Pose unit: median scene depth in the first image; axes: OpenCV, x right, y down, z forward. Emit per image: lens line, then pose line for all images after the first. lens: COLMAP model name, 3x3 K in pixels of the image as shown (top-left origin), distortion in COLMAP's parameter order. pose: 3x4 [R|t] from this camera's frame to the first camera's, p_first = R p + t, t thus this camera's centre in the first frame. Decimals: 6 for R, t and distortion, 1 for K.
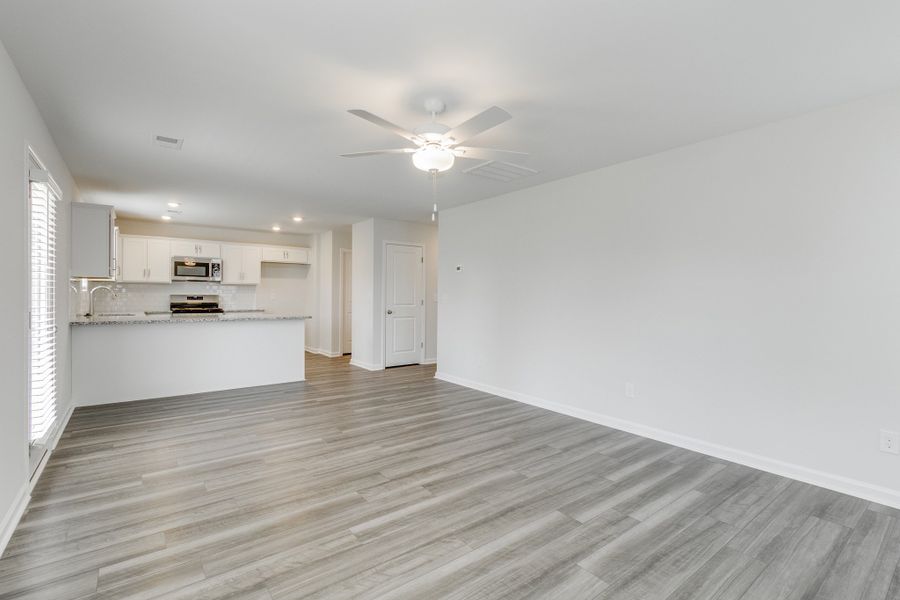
lens RADIAL K [[417.0, 0, 455.8], [0, 417.0, 296.5], [0, 0, 1]] dist [0.001876, 0.000901]
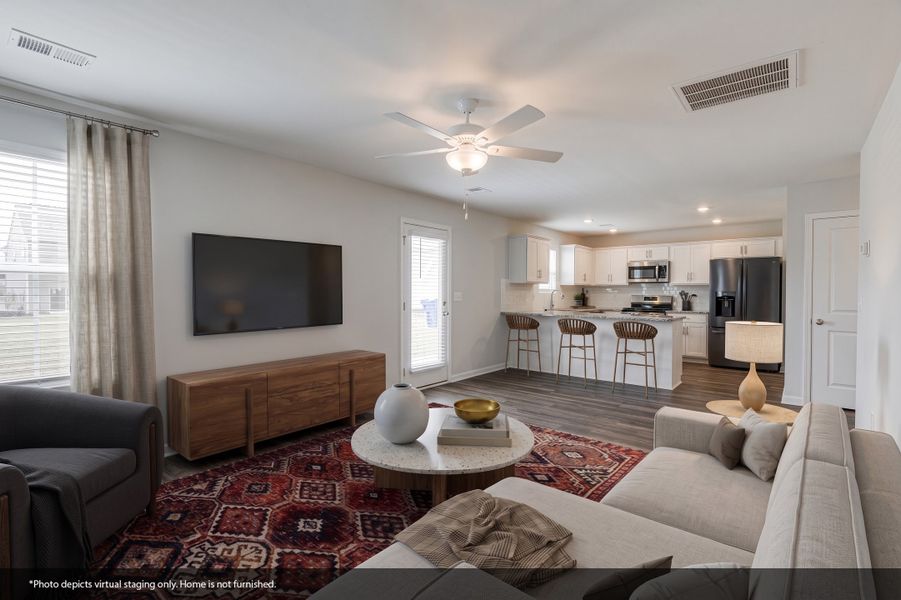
lens RADIAL K [[417.5, 0, 454.1], [0, 417.5, 299.0], [0, 0, 1]] dist [0.001876, 0.000901]
pose [[0.220067, 0.009885, -0.975435, 0.551337], [-0.008680, 0.999929, 0.008175, 0.000808], [0.975446, 0.006668, 0.220137, 0.449143]]
